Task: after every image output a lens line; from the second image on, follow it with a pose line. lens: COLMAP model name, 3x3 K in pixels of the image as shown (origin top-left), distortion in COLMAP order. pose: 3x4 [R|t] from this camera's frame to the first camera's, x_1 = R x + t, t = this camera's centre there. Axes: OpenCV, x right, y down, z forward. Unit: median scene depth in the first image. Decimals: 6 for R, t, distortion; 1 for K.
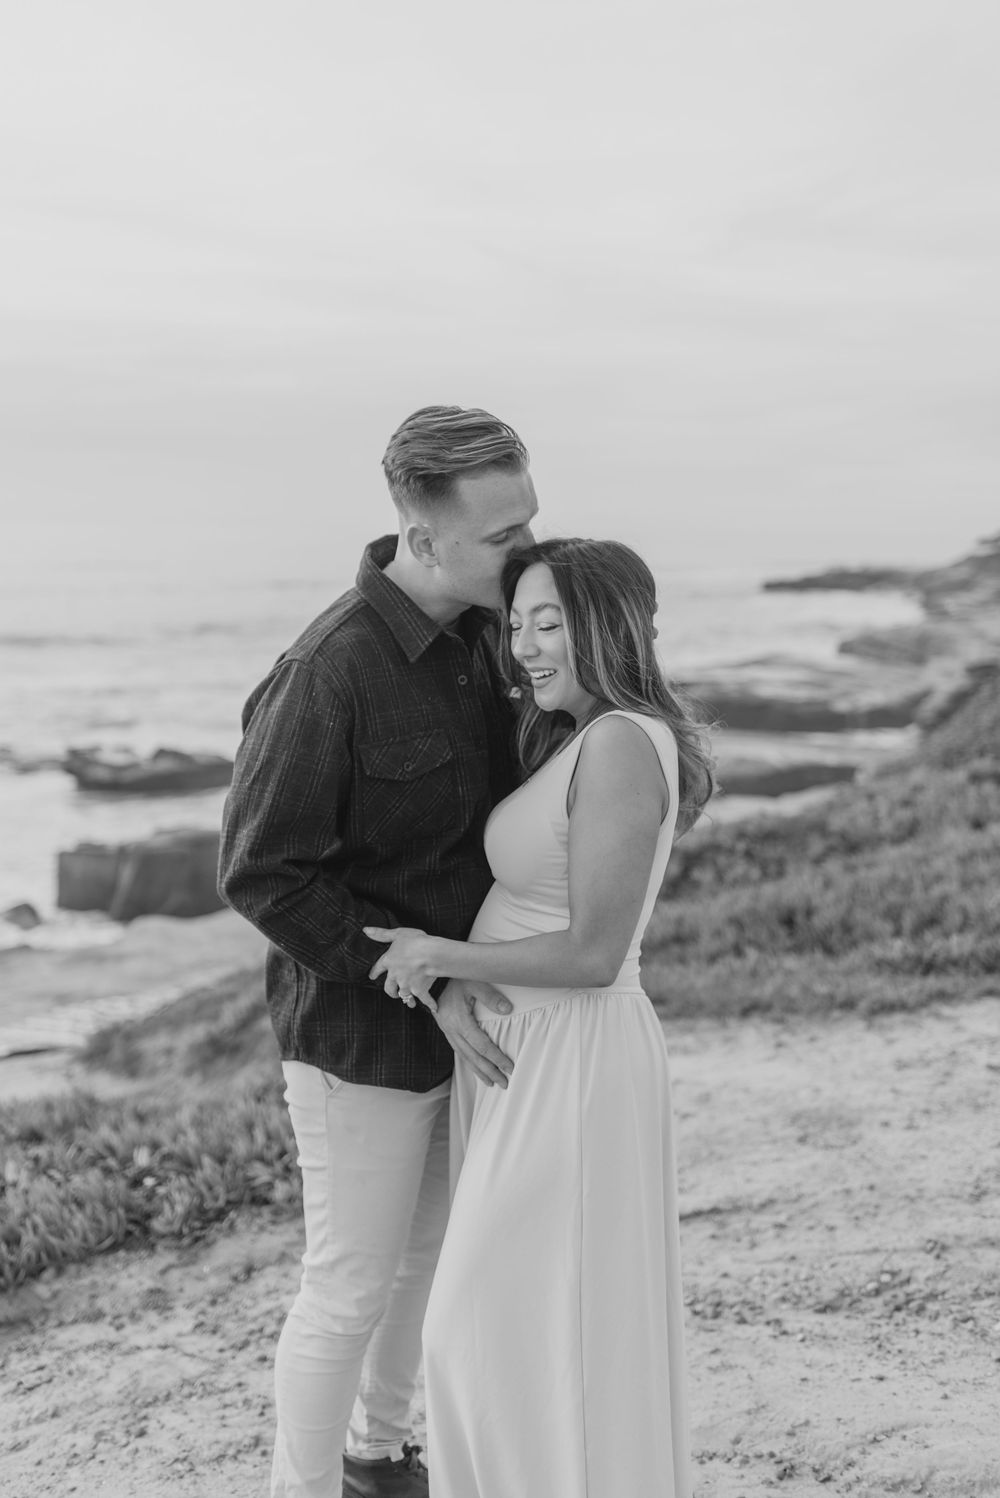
lens RADIAL K [[1416.0, 0, 496.5], [0, 1416.0, 738.2], [0, 0, 1]] dist [-0.003056, 0.000000]
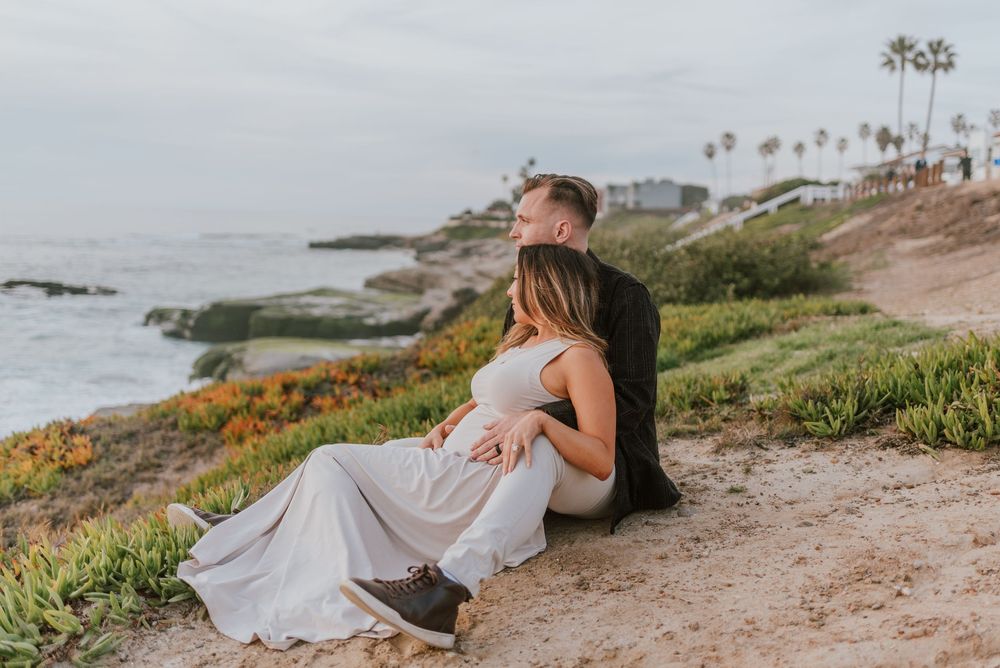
lens RADIAL K [[945.3, 0, 506.3], [0, 945.3, 336.1], [0, 0, 1]] dist [-0.003056, 0.000000]
pose [[0.922094, -0.017842, 0.386555, -0.043466], [0.026738, 0.999487, -0.017649, 0.137160], [-0.386042, 0.026610, 0.922097, 0.470572]]
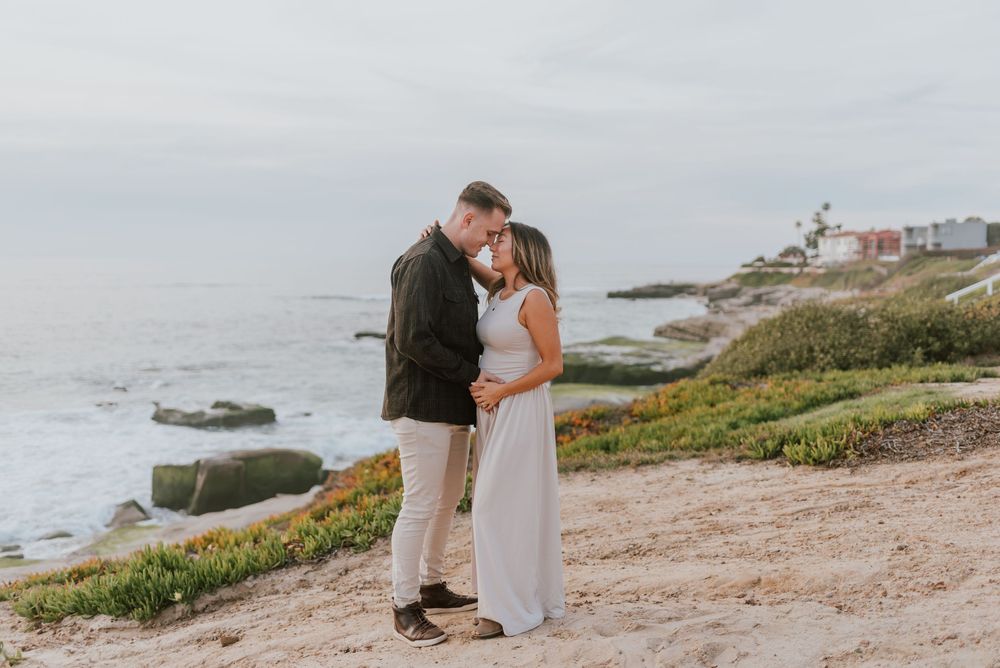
lens RADIAL K [[945.3, 0, 501.8], [0, 945.3, 337.6], [0, 0, 1]] dist [-0.003056, 0.000000]
pose [[0.997487, -0.012551, 0.069731, -0.031190], [0.017236, 0.997604, -0.067008, 0.111421], [-0.068723, 0.068041, 0.995313, -0.434825]]
